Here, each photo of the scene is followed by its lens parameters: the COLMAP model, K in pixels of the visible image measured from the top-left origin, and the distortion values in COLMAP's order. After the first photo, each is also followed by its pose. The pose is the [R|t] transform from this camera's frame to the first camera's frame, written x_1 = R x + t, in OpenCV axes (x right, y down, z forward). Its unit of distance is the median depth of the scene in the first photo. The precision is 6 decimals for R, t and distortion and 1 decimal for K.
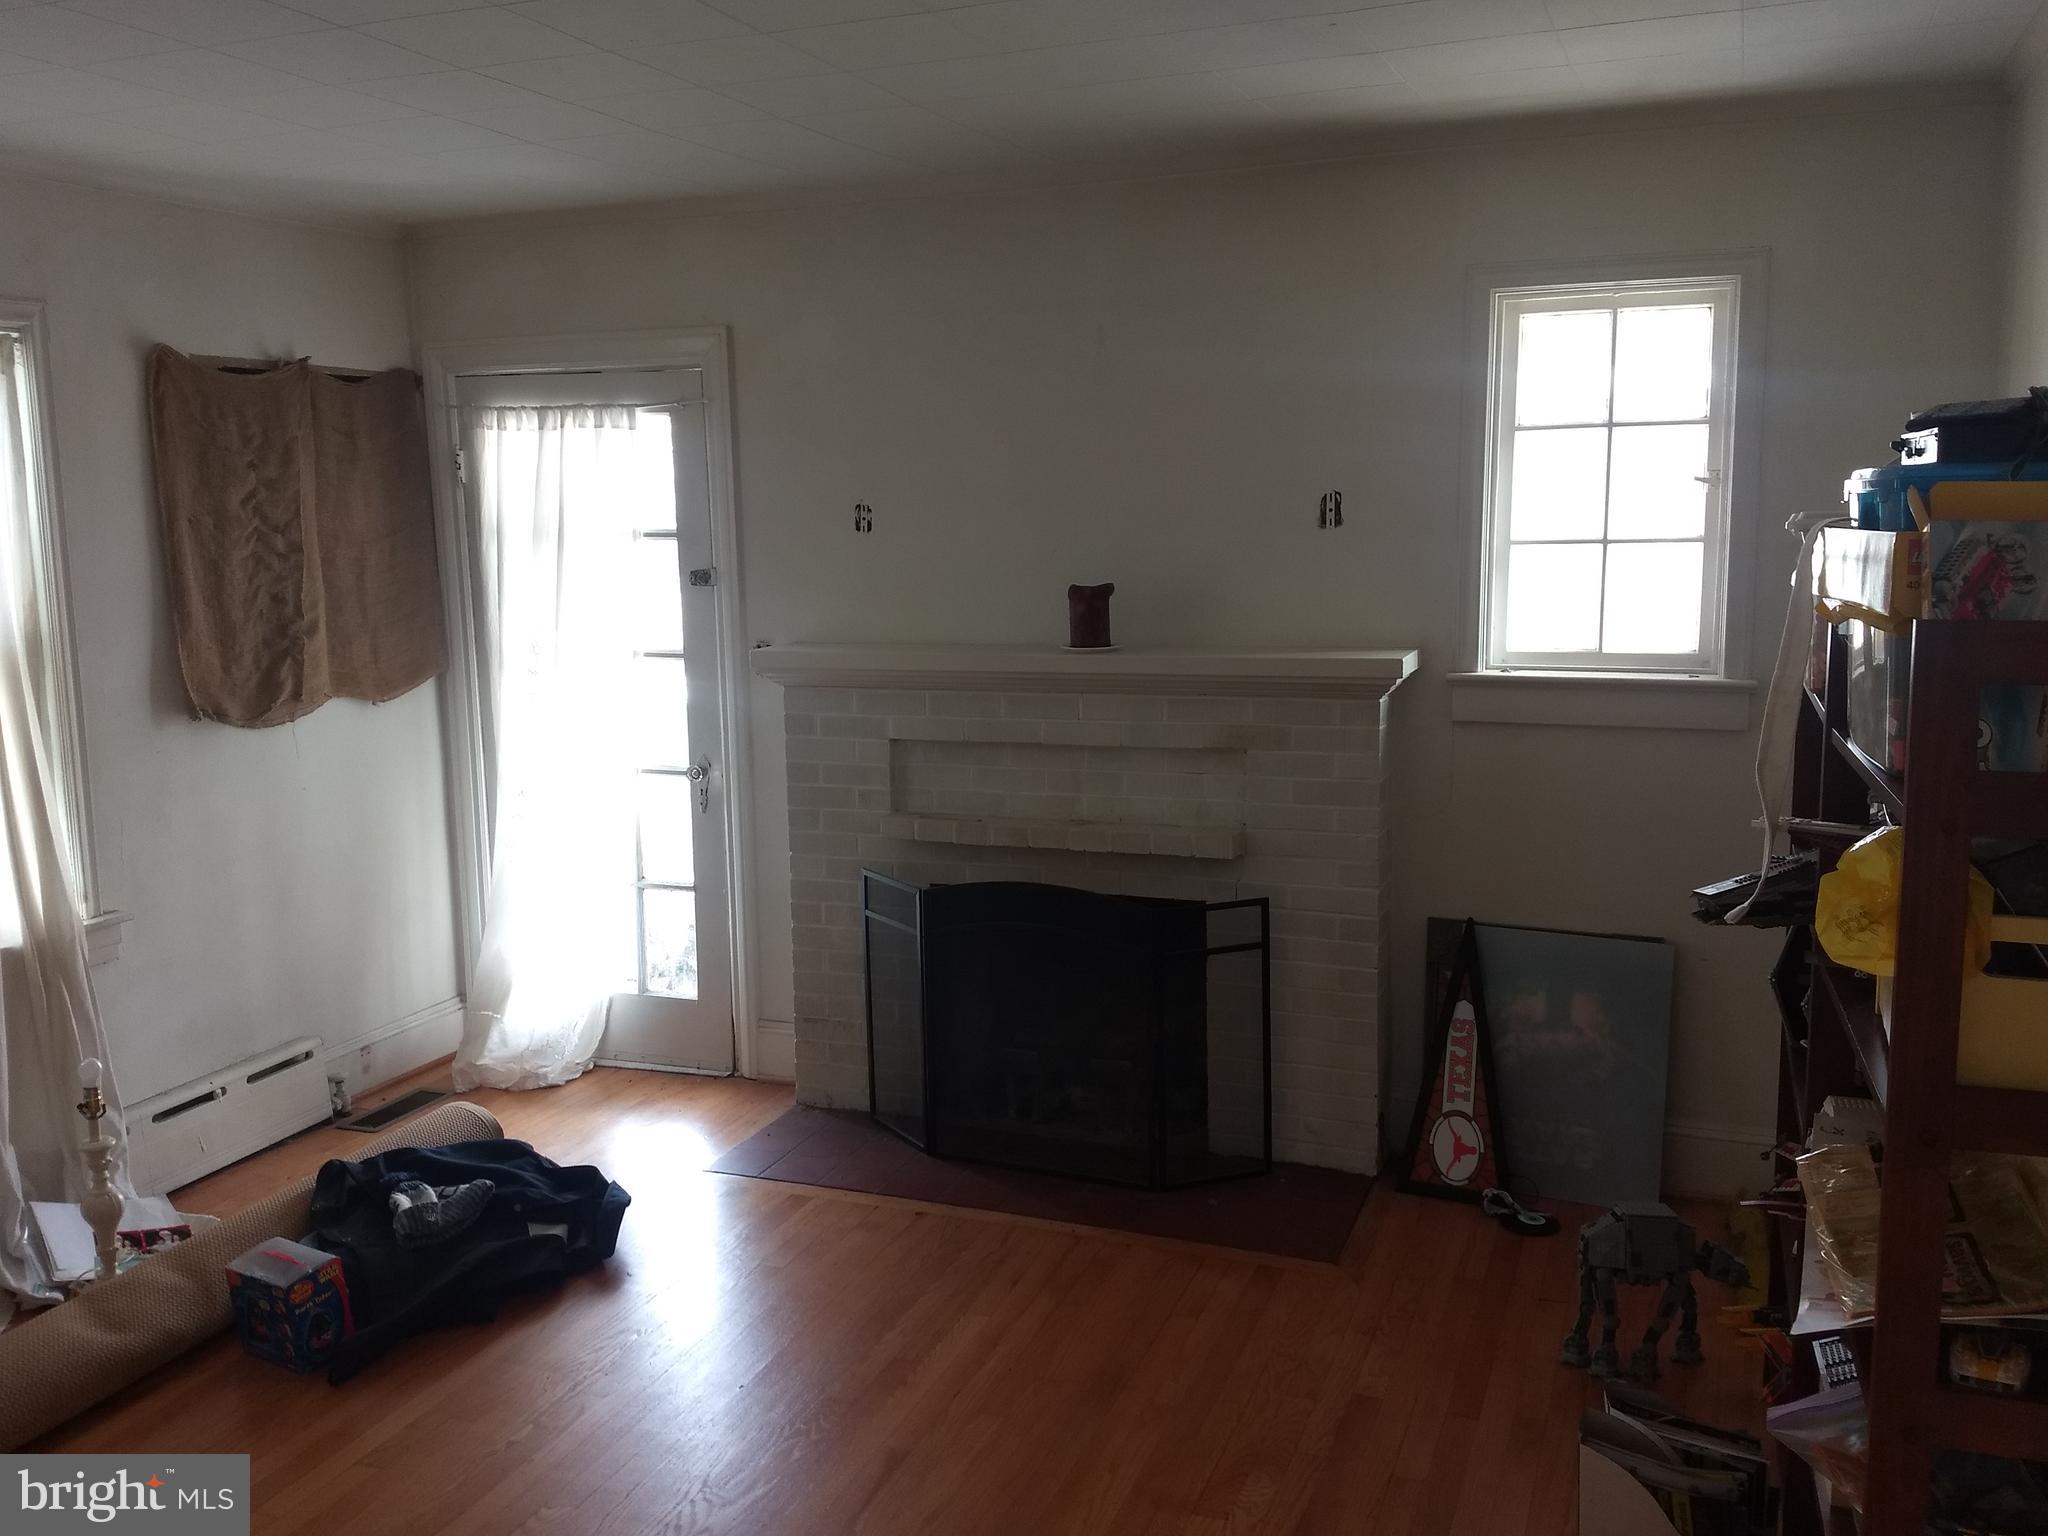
lens RADIAL K [[1719.9, 0, 1025.1], [0, 1719.9, 771.4], [0, 0, 1]] dist [0.118747, -0.039296]
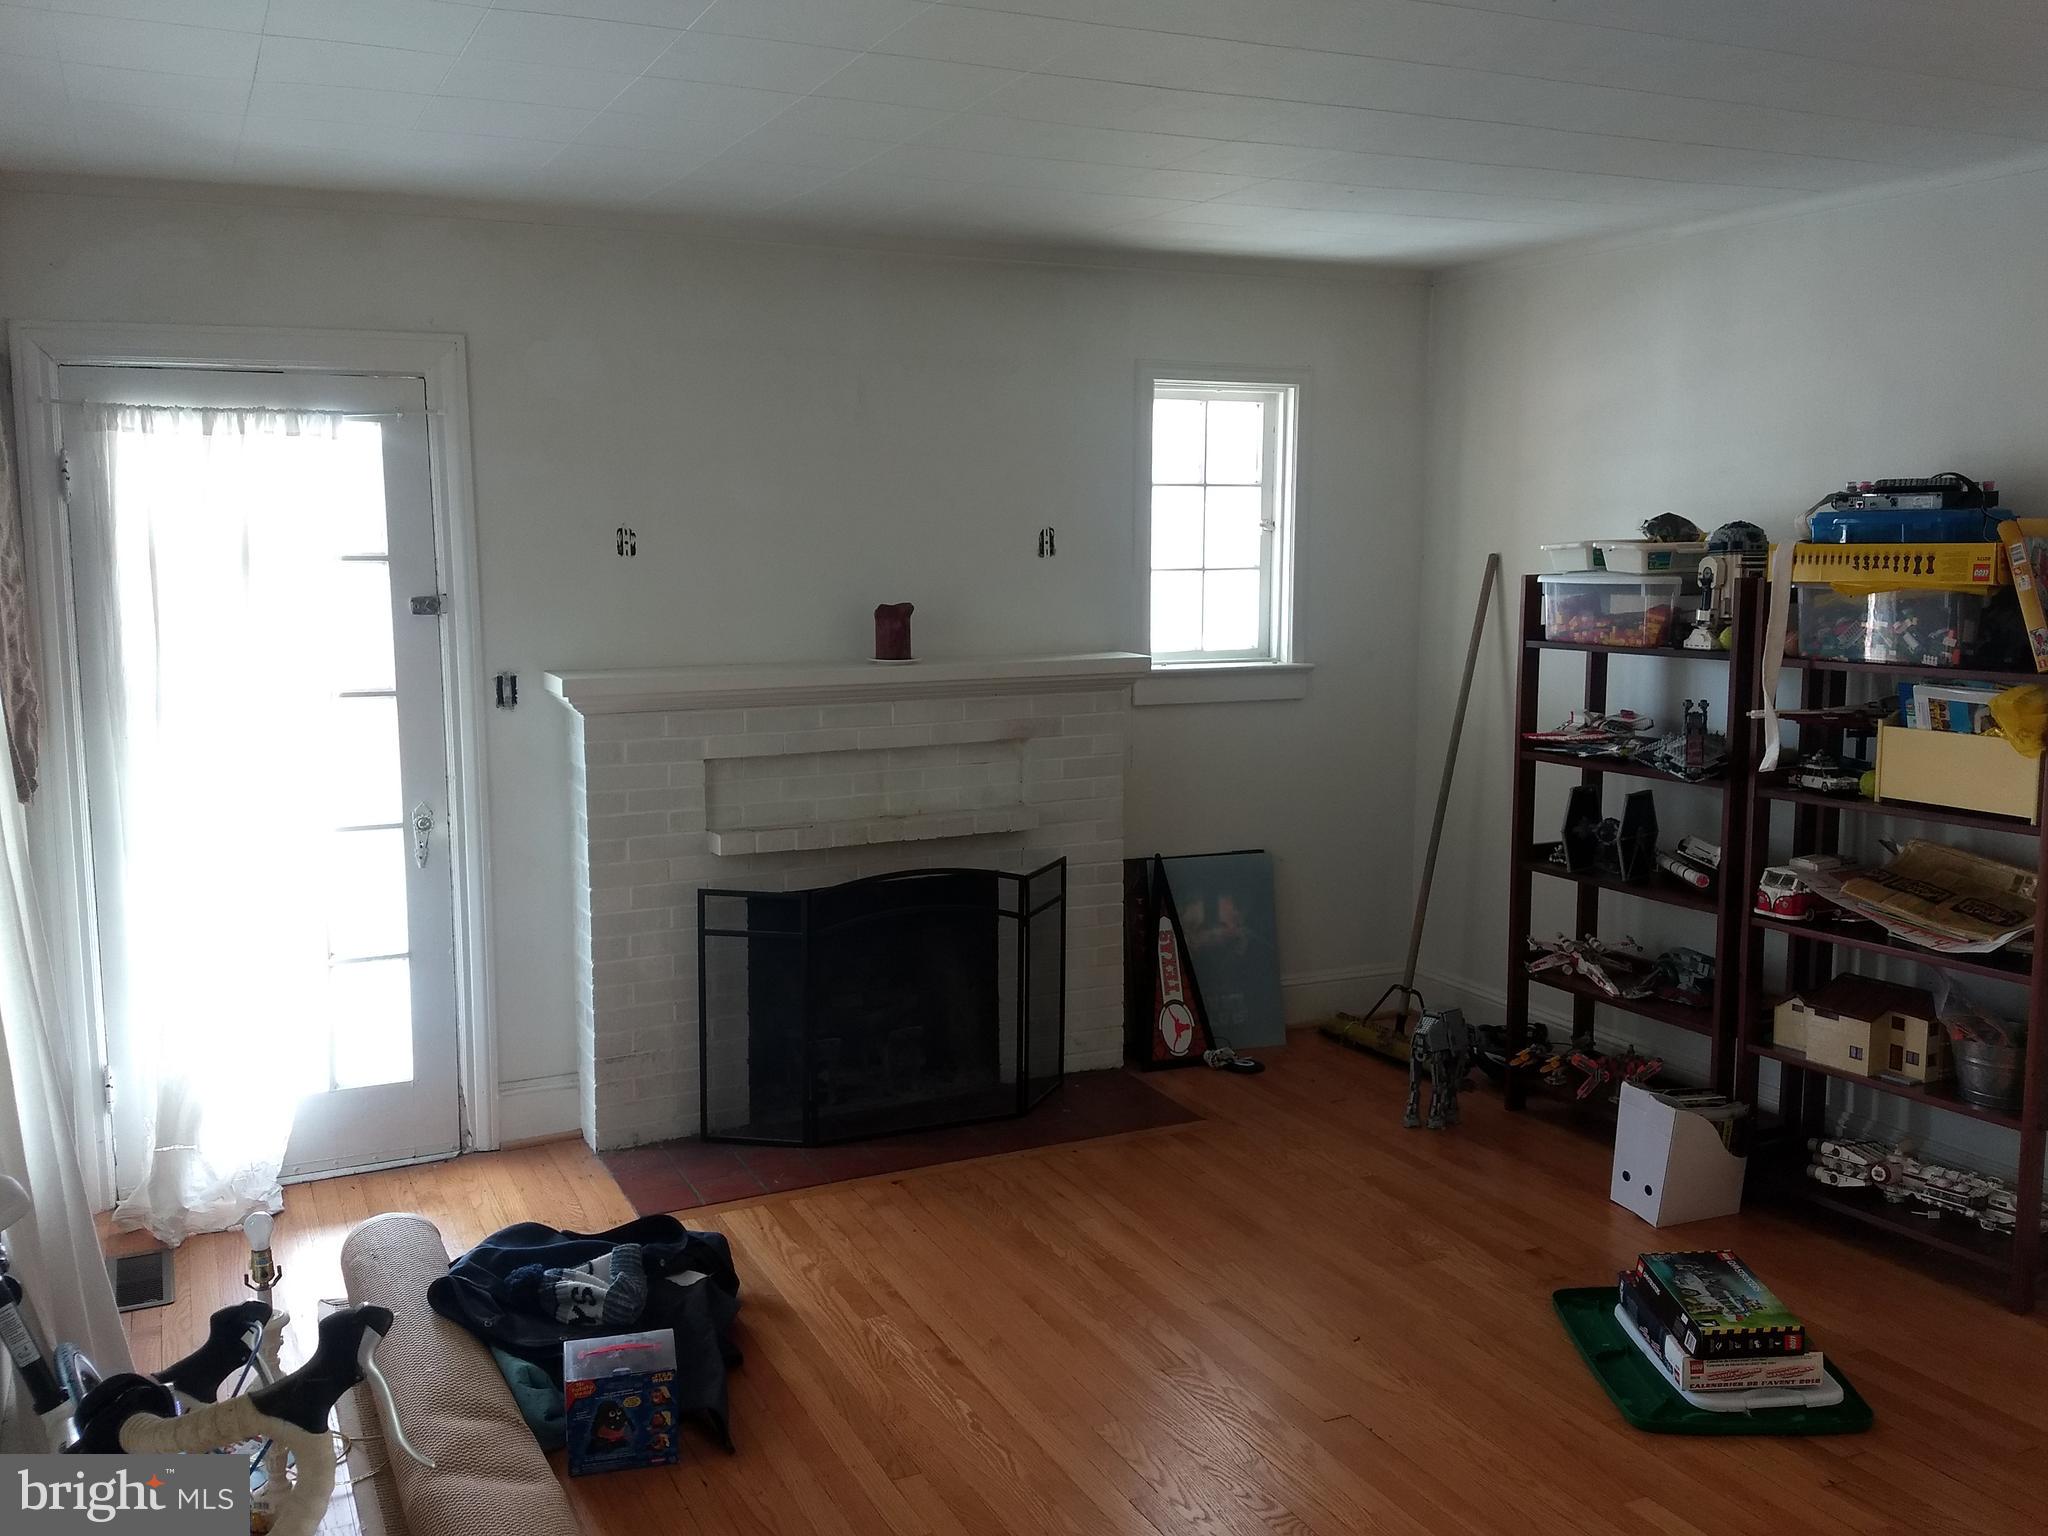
lens RADIAL K [[1719.9, 0, 1033.9], [0, 1719.9, 764.9], [0, 0, 1]] dist [0.118747, -0.039296]
pose [[0.676861, -0.082103, 0.731518, -0.730334], [0.101423, 0.994684, 0.017795, -0.014815], [-0.729091, 0.062148, 0.681590, 0.171020]]
